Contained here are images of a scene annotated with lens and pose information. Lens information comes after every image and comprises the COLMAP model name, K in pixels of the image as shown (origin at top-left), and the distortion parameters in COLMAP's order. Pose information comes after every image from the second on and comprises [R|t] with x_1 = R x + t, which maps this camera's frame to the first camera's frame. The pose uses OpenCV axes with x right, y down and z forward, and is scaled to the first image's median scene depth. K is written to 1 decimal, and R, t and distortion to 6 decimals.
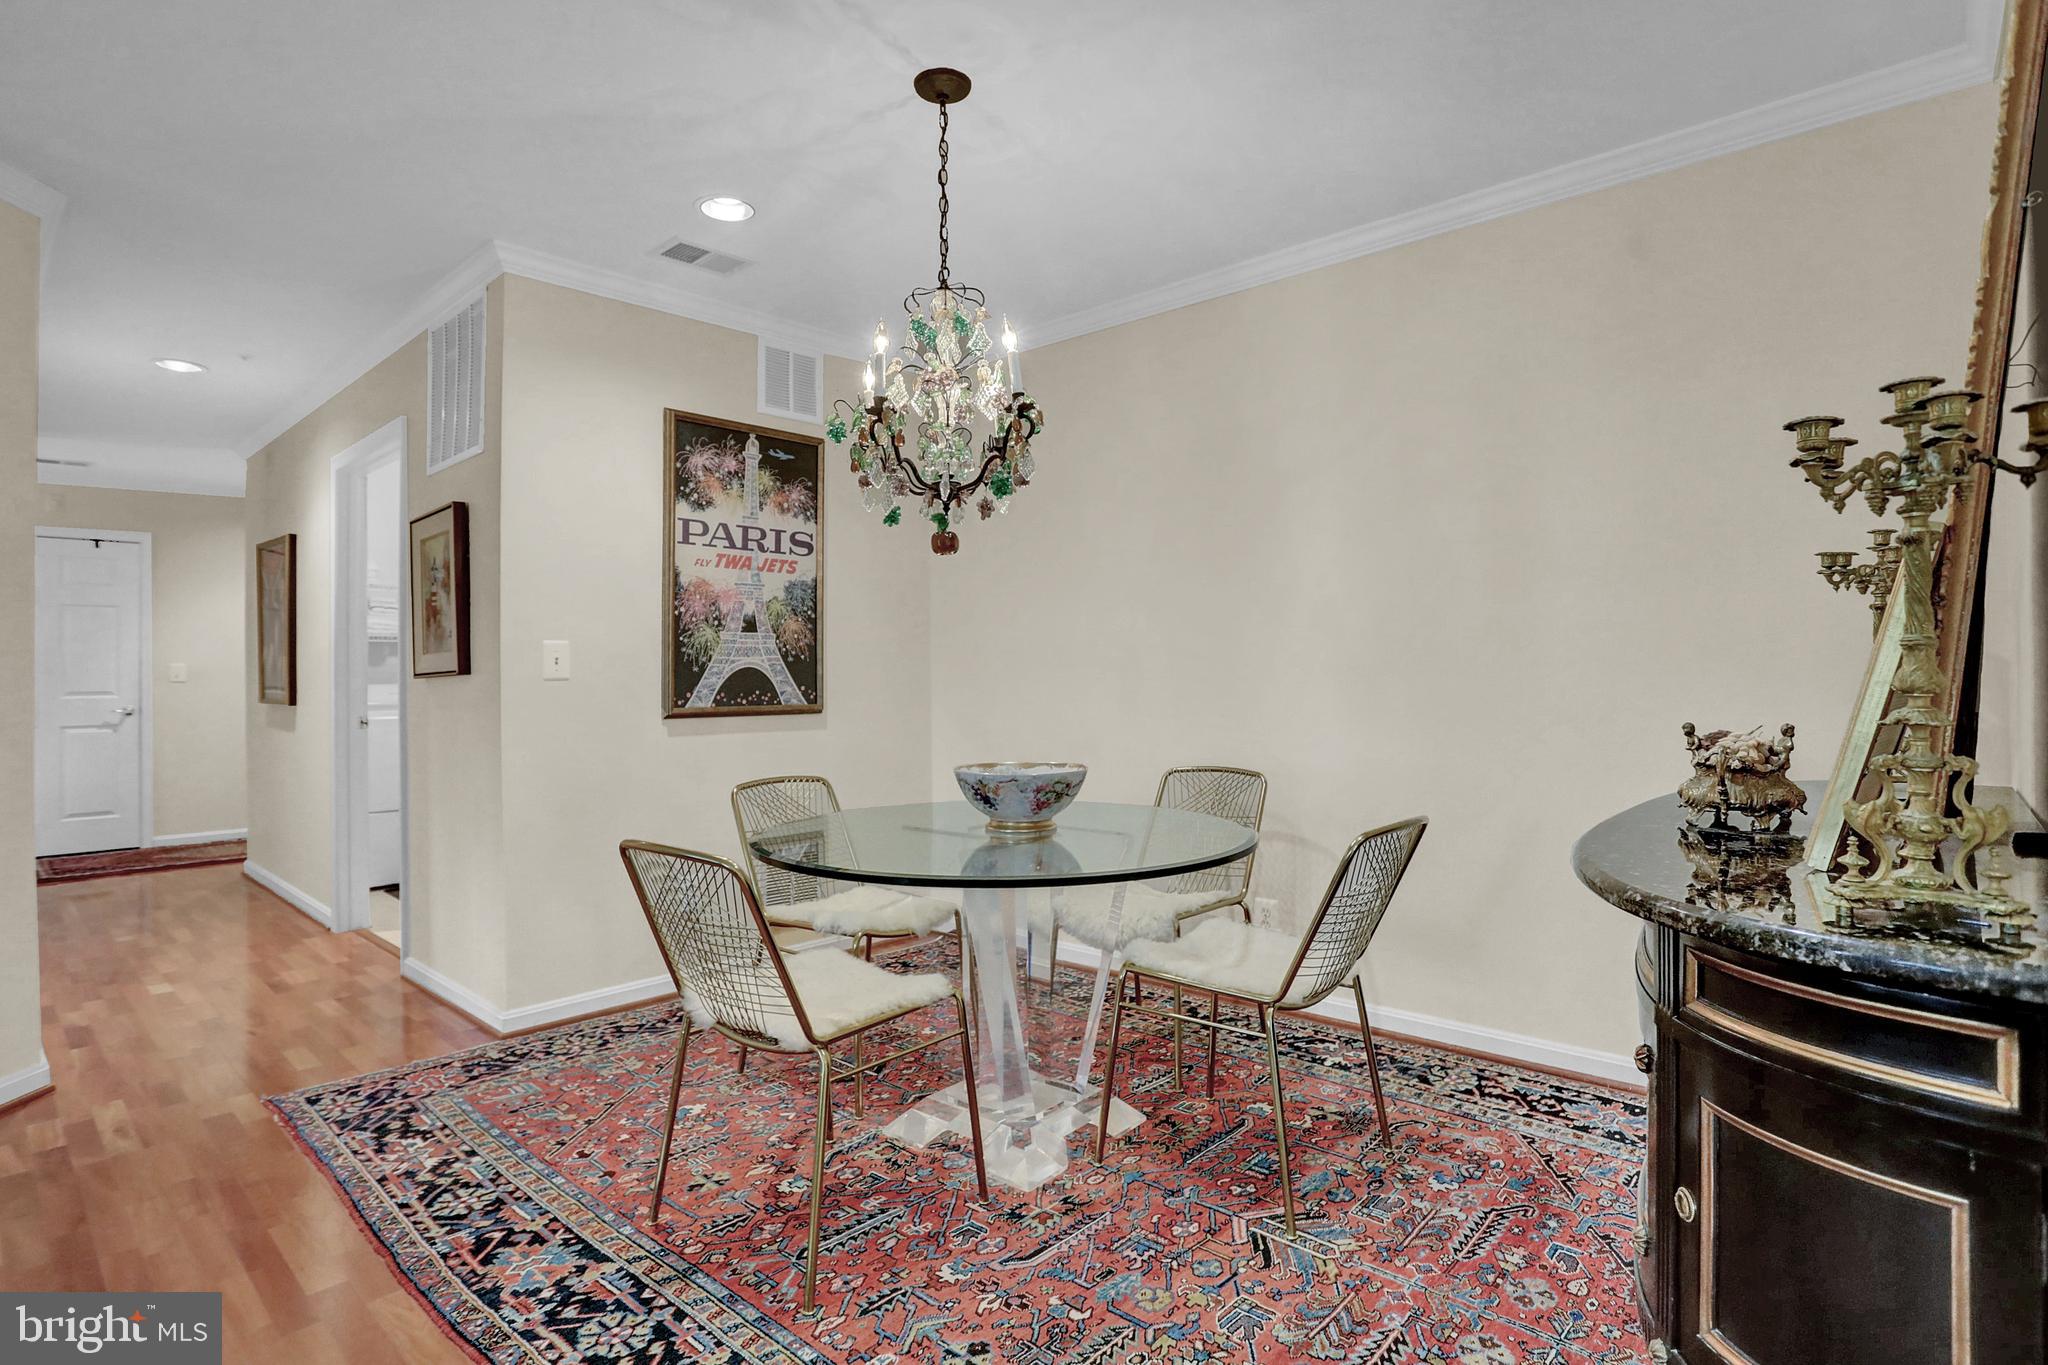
lens RADIAL K [[1031.8, 0, 1019.5], [0, 1031.8, 672.8], [0, 0, 1]] dist [-0.018841, 0.004595]
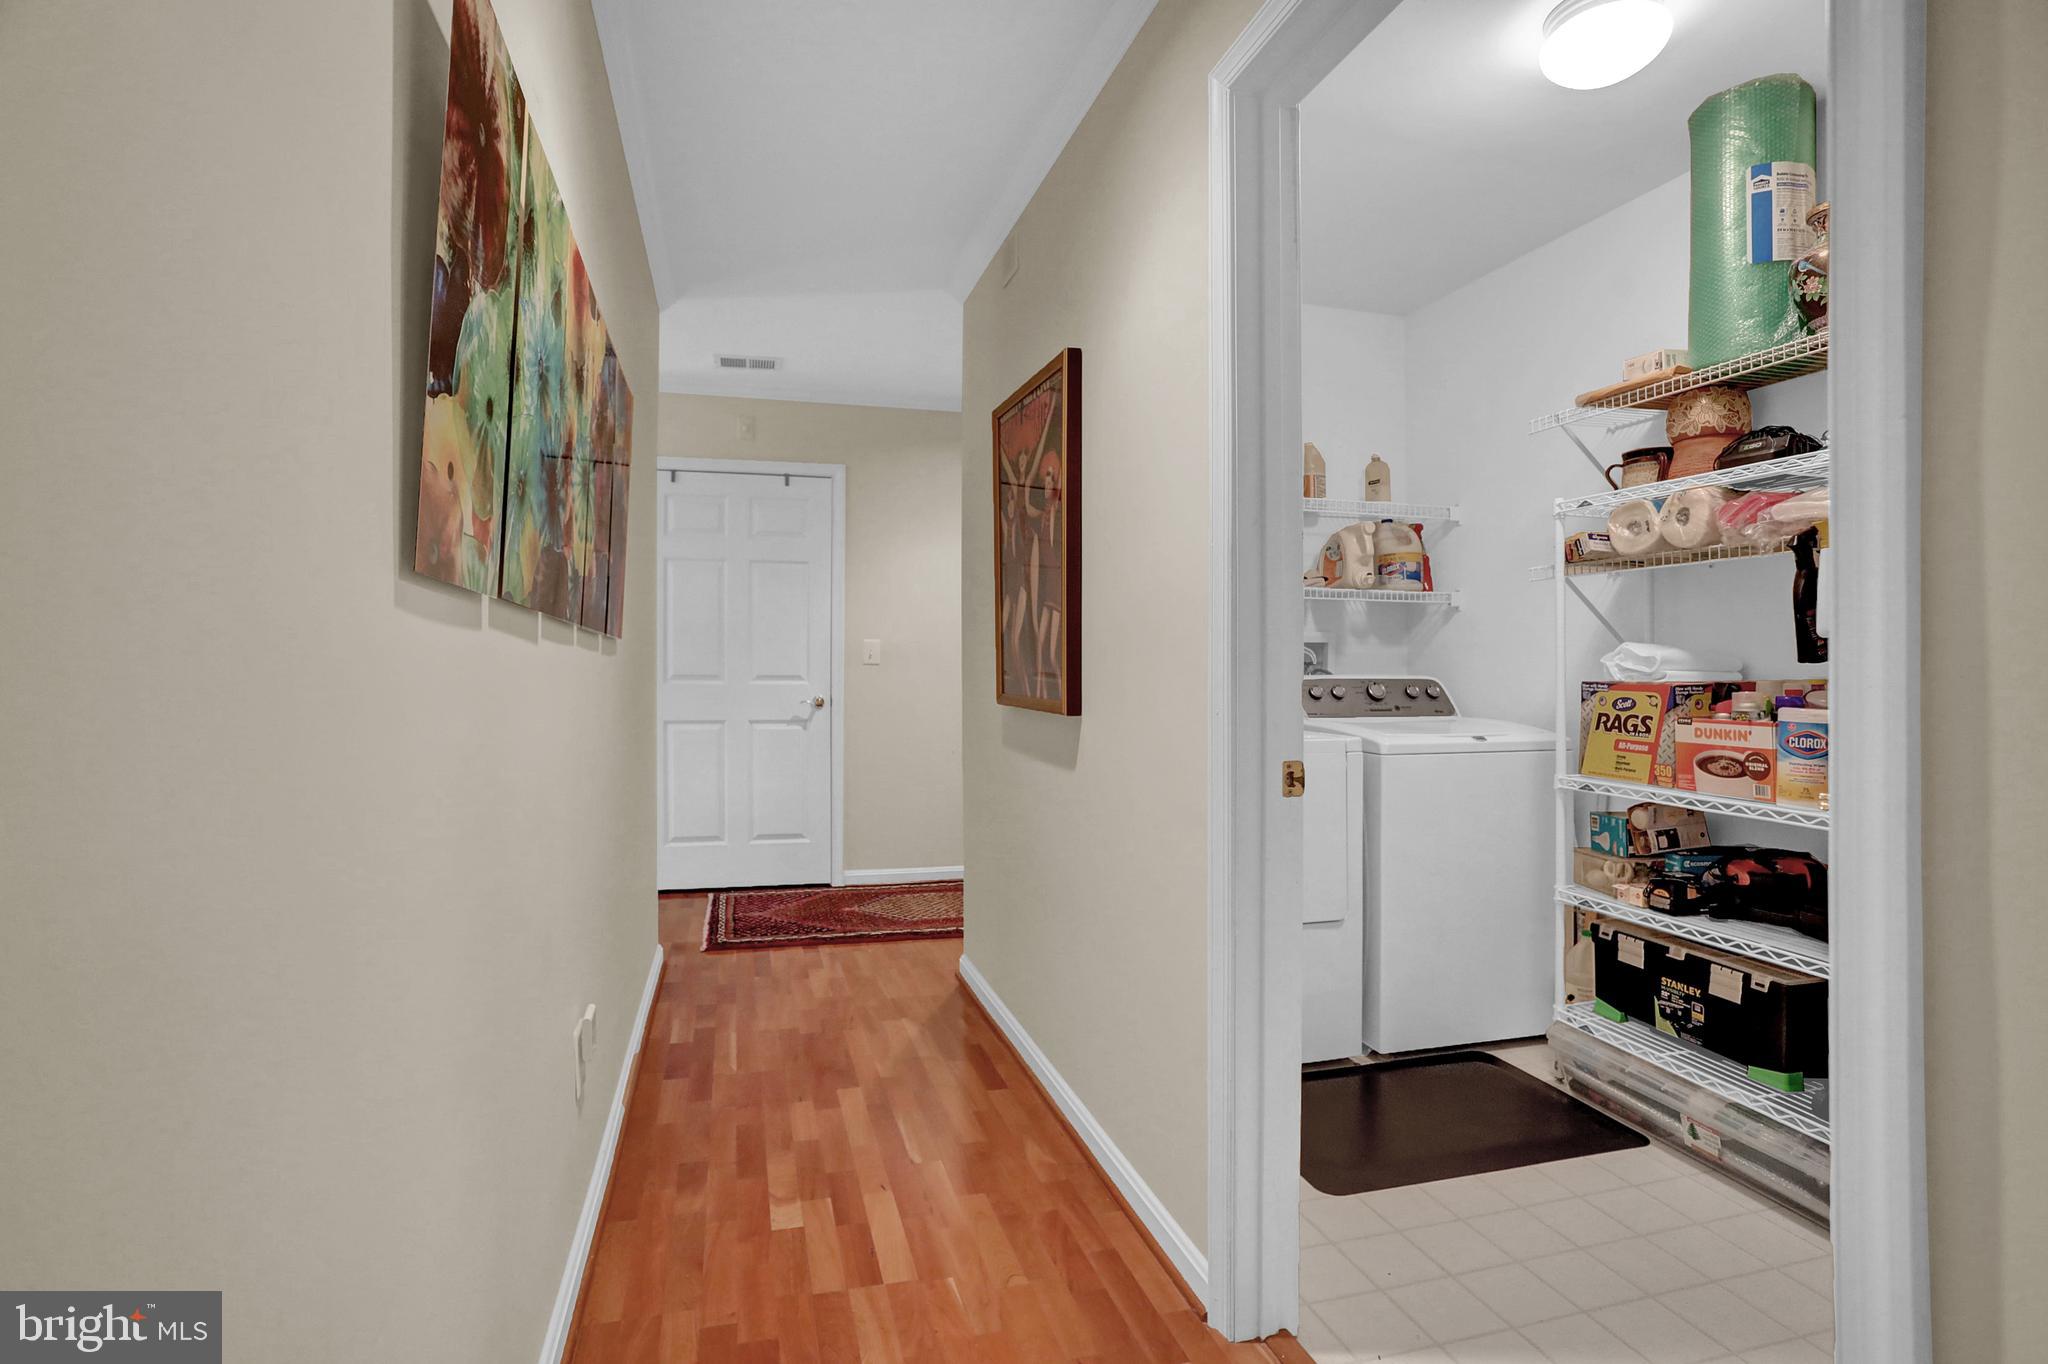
lens RADIAL K [[1031.8, 0, 1024.1], [0, 1031.8, 664.0], [0, 0, 1]] dist [-0.018841, 0.004595]
pose [[0.859143, 0.007254, -0.511684, -0.381710], [-0.004787, 0.999970, 0.006138, 0.004570], [0.511713, -0.002824, 0.859152, 0.455781]]
